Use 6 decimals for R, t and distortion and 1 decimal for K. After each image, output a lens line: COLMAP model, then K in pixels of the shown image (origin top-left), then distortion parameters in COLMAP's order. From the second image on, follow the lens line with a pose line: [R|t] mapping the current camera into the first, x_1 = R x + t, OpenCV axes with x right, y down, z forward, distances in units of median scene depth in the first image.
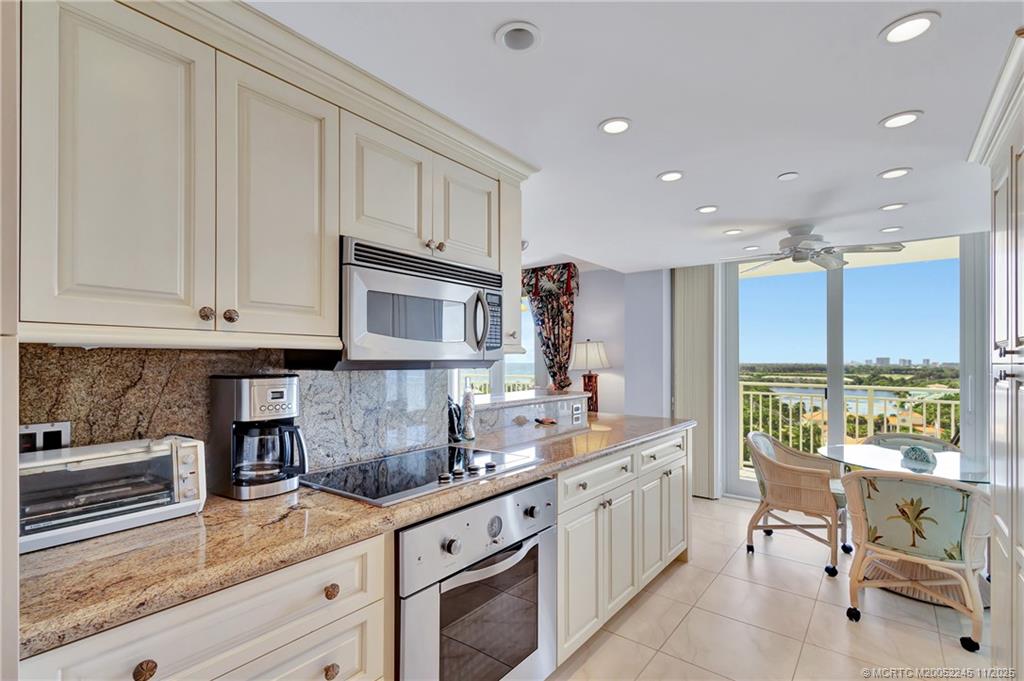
lens RADIAL K [[479.5, 0, 505.6], [0, 479.5, 355.7], [0, 0, 1]] dist [0.009320, -0.000670]
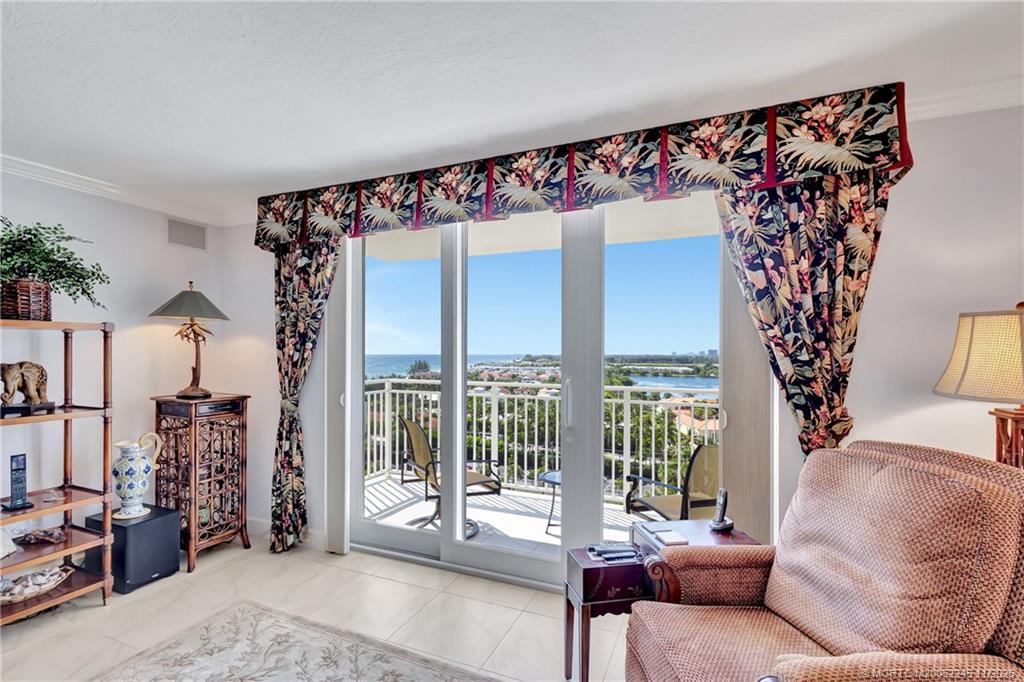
lens RADIAL K [[479.5, 0, 505.6], [0, 479.5, 356.2], [0, 0, 1]] dist [0.009320, -0.000670]
pose [[0.964282, -0.004734, 0.264835, -0.218906], [0.000080, 0.999845, 0.017578, -0.002777], [-0.264877, -0.016929, 0.964134, 0.690668]]
